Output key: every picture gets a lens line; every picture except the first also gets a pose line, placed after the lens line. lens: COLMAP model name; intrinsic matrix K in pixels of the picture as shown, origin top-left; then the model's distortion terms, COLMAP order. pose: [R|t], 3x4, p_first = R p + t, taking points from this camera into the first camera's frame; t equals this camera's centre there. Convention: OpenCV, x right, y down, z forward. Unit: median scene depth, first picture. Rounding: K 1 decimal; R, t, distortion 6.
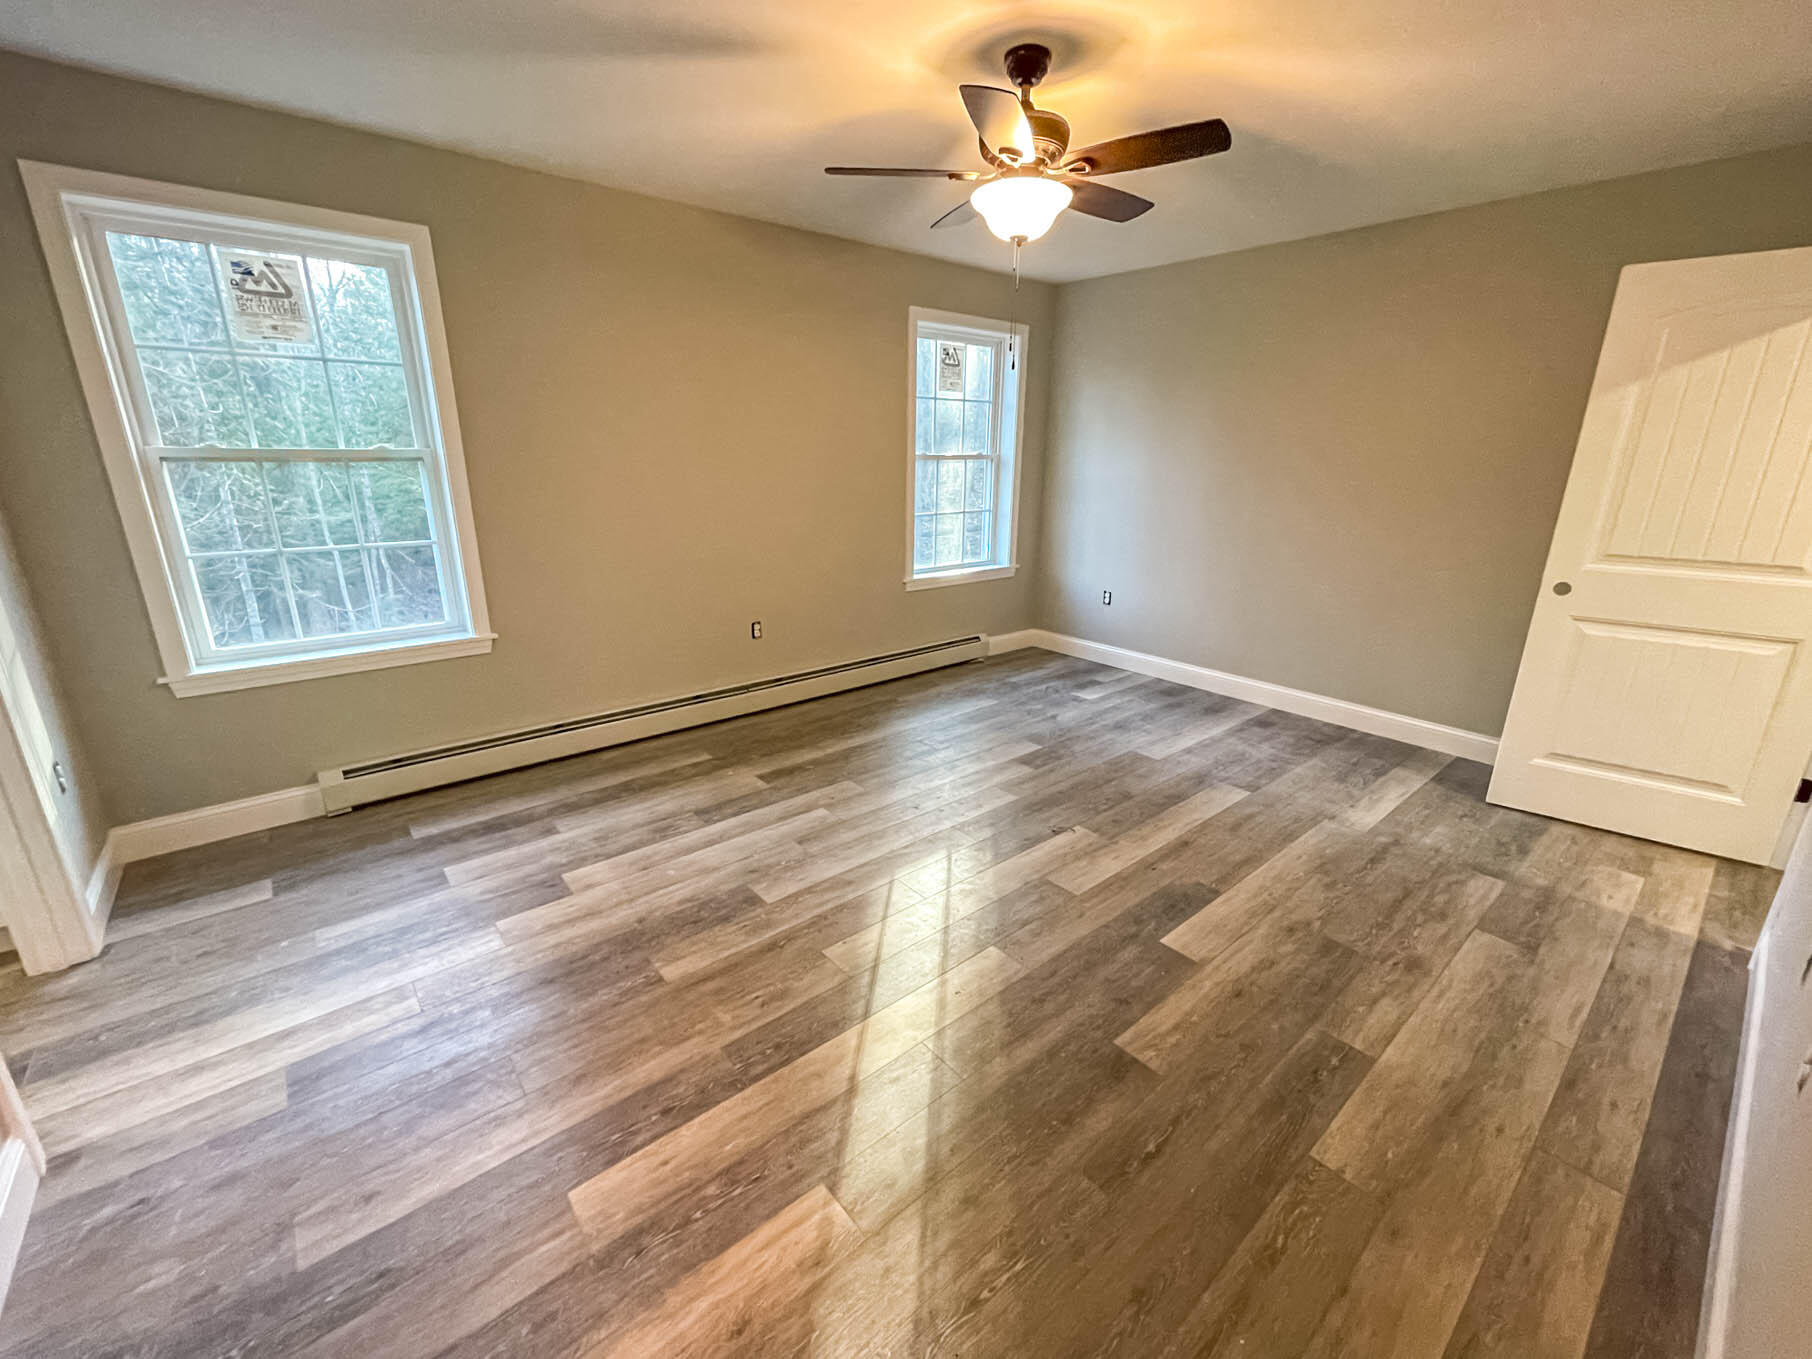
lens RADIAL K [[727.0, 0, 904.0], [0, 727.0, 669.0], [0, 0, 1]] dist [-0.002210, -0.000450]
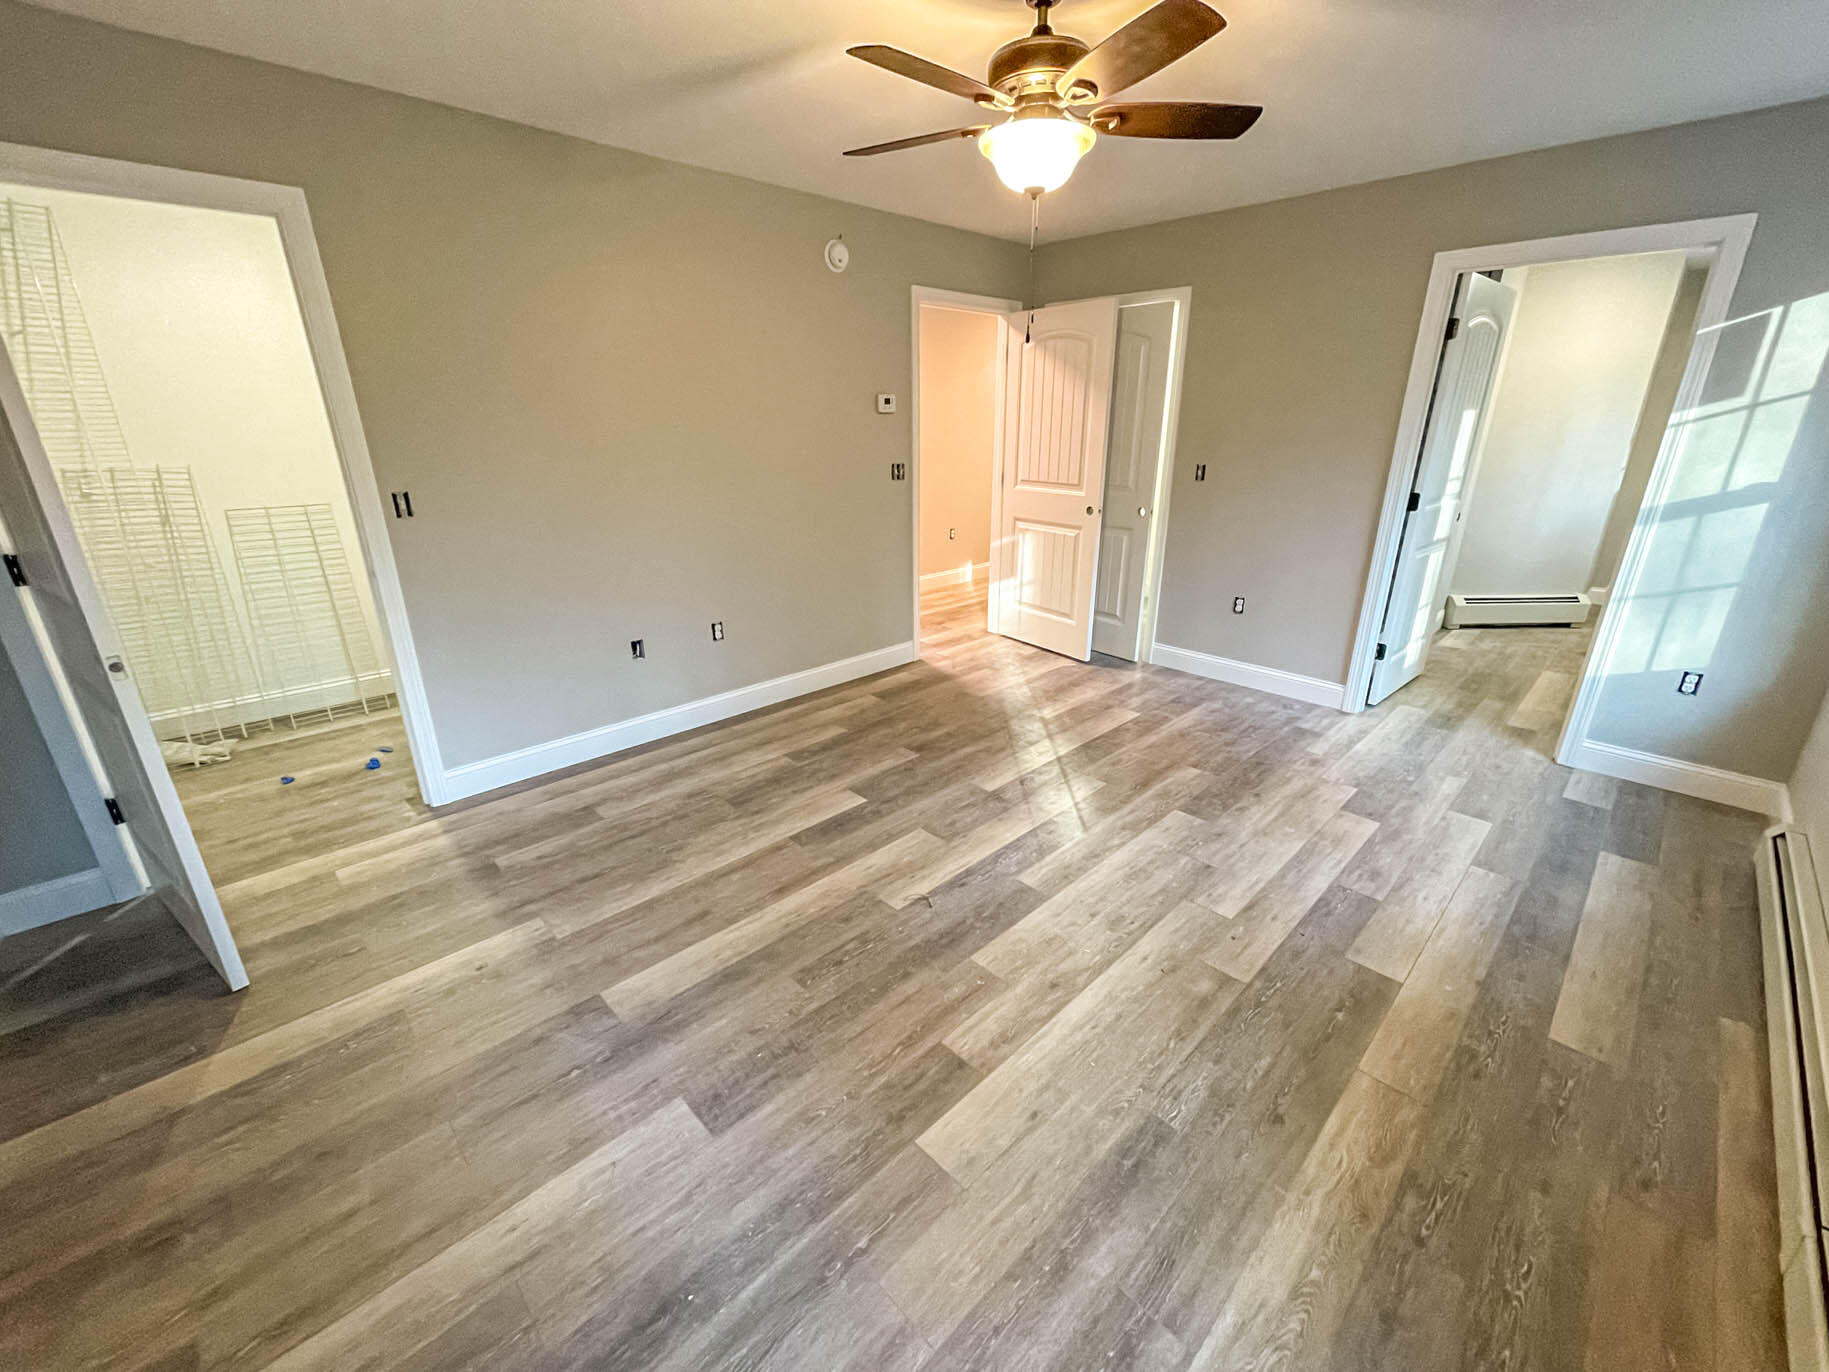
lens RADIAL K [[733.8, 0, 912.5], [0, 733.8, 675.4], [0, 0, 1]] dist [-0.002210, -0.000450]
pose [[-0.997233, 0.016898, -0.072397, 0.324588], [-0.029238, 0.806203, 0.590915, -0.548094], [0.068352, 0.591397, -0.803478, 1.752308]]
